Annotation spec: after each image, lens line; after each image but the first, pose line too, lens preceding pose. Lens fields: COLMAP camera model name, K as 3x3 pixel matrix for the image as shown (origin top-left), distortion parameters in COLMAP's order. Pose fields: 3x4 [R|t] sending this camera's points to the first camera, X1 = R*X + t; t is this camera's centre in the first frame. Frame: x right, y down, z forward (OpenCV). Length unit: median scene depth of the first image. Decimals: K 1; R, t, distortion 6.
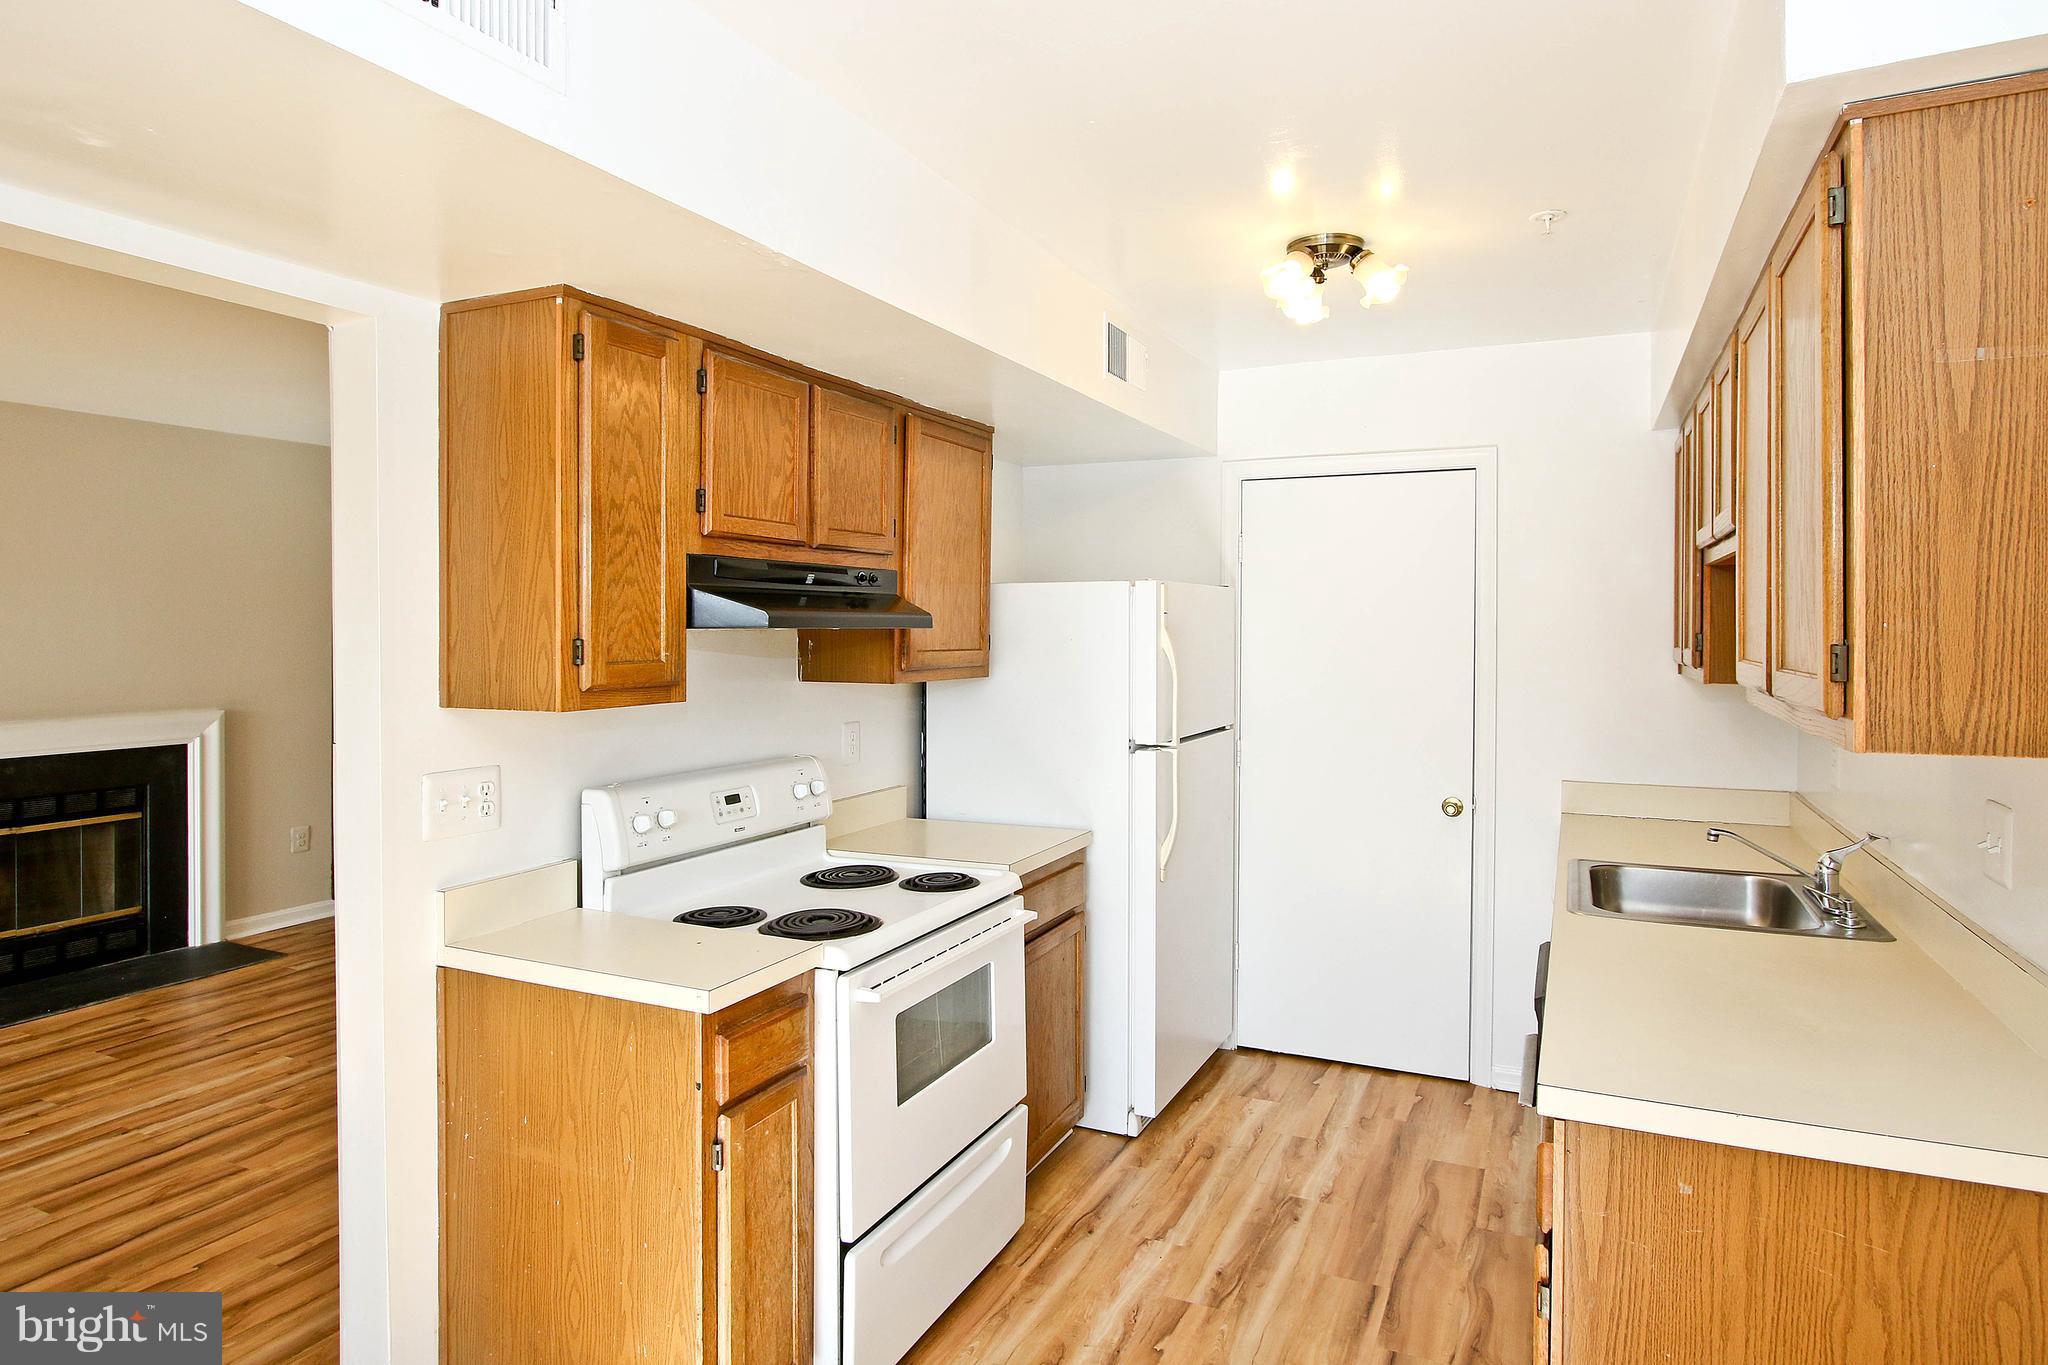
lens RADIAL K [[1083.0, 0, 1106.8], [0, 1083.0, 653.0], [0, 0, 1]] dist [-0.006425, -0.002756]
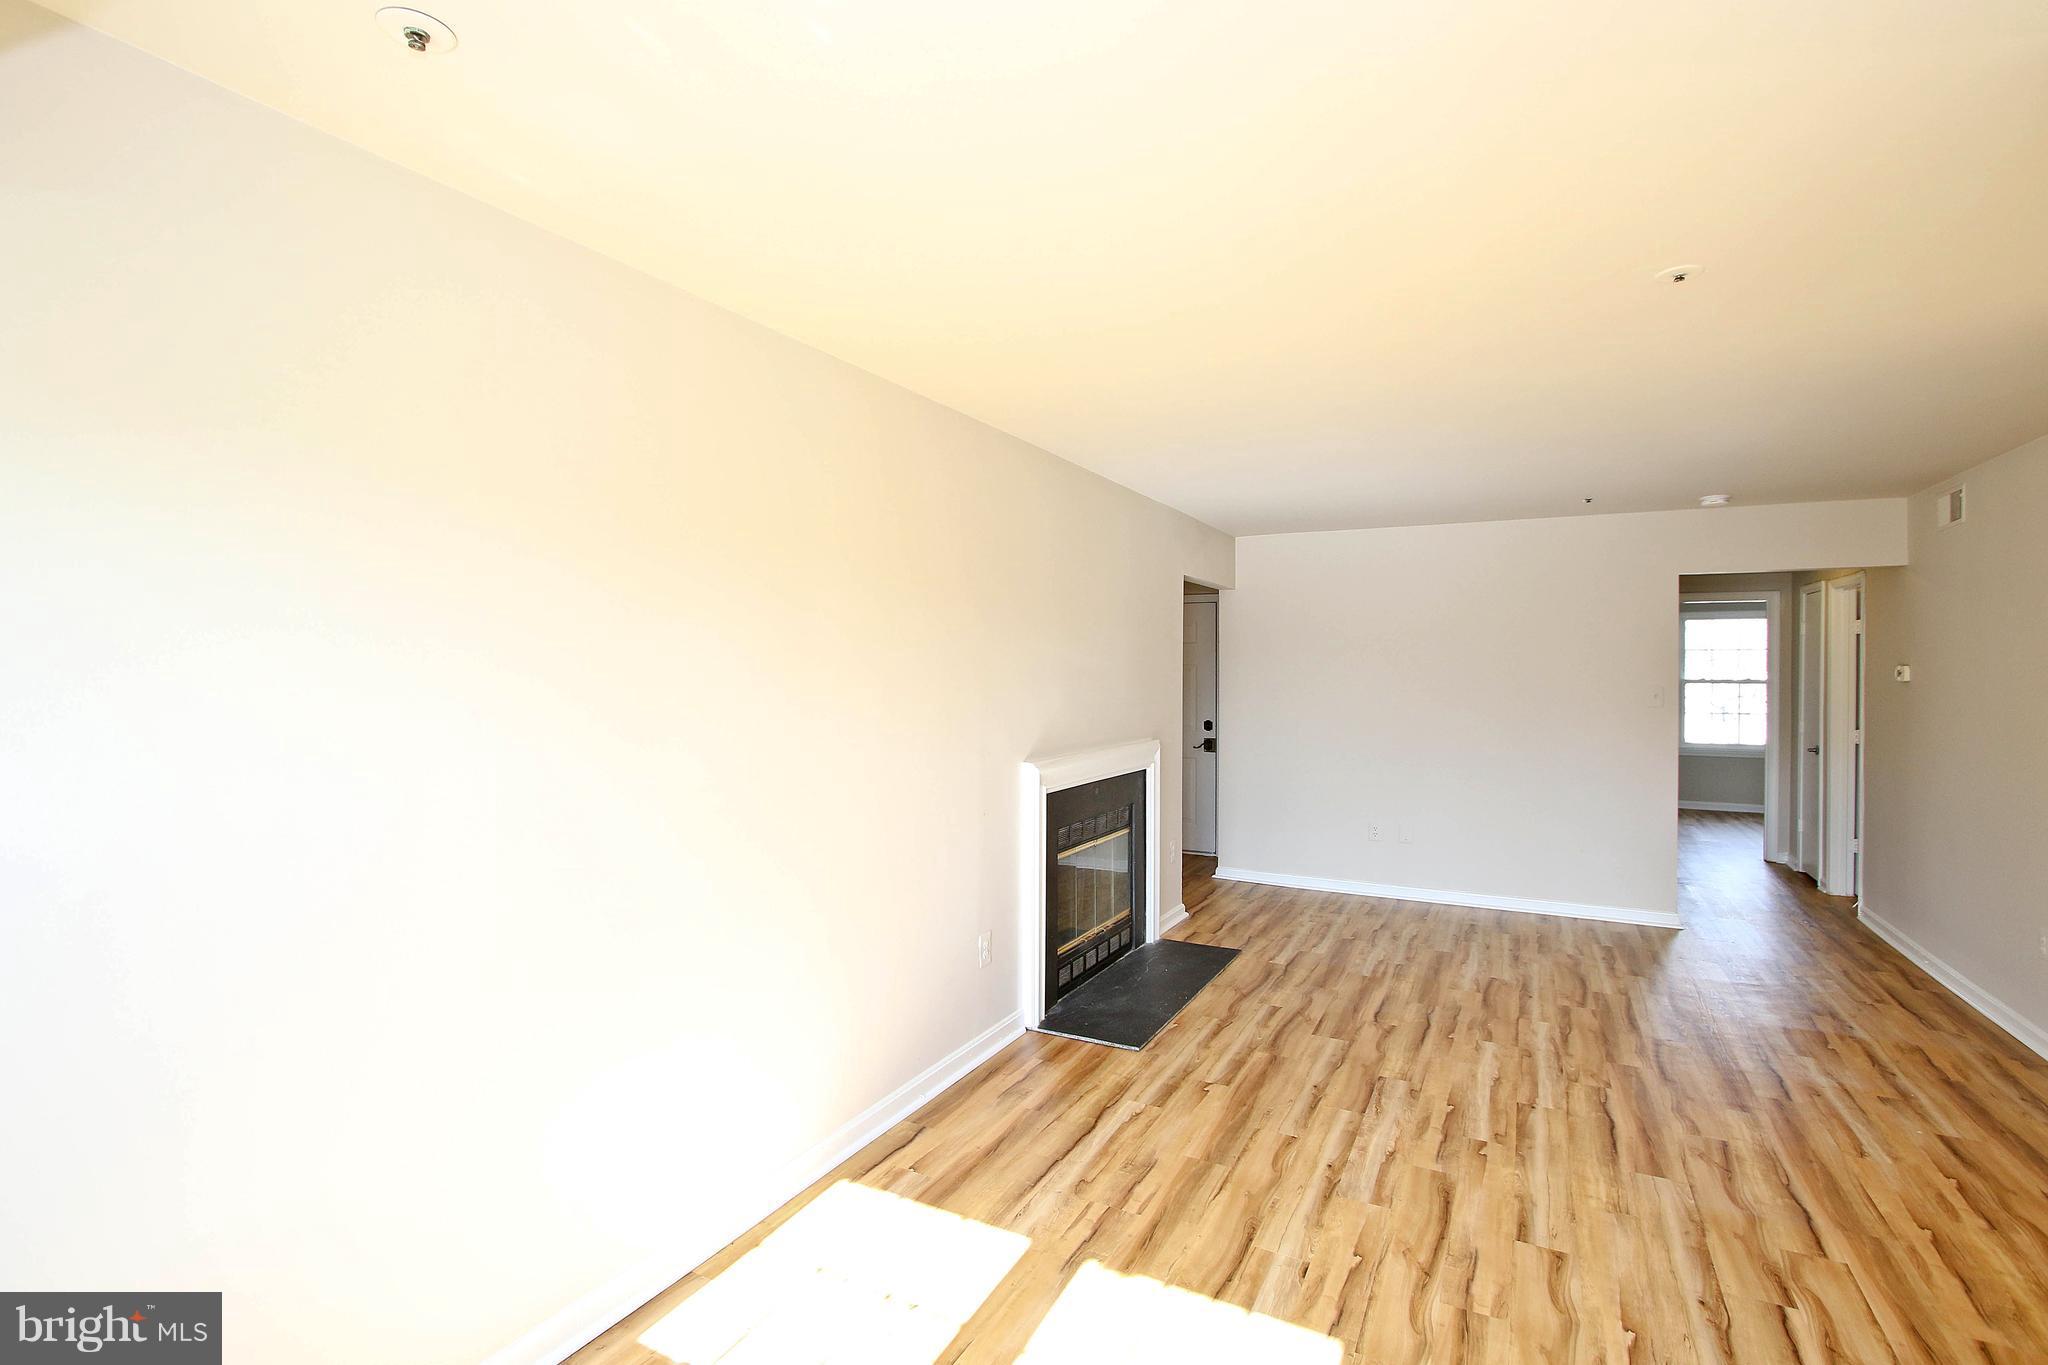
lens RADIAL K [[943.5, 0, 1091.5], [0, 943.5, 739.9], [0, 0, 1]] dist [-0.018465, 0.003149]
pose [[0.998106, 0.003791, -0.061397, -1.543488], [-0.000642, 0.998687, 0.051216, 0.007023], [0.061511, -0.051079, 0.996799, -0.004015]]
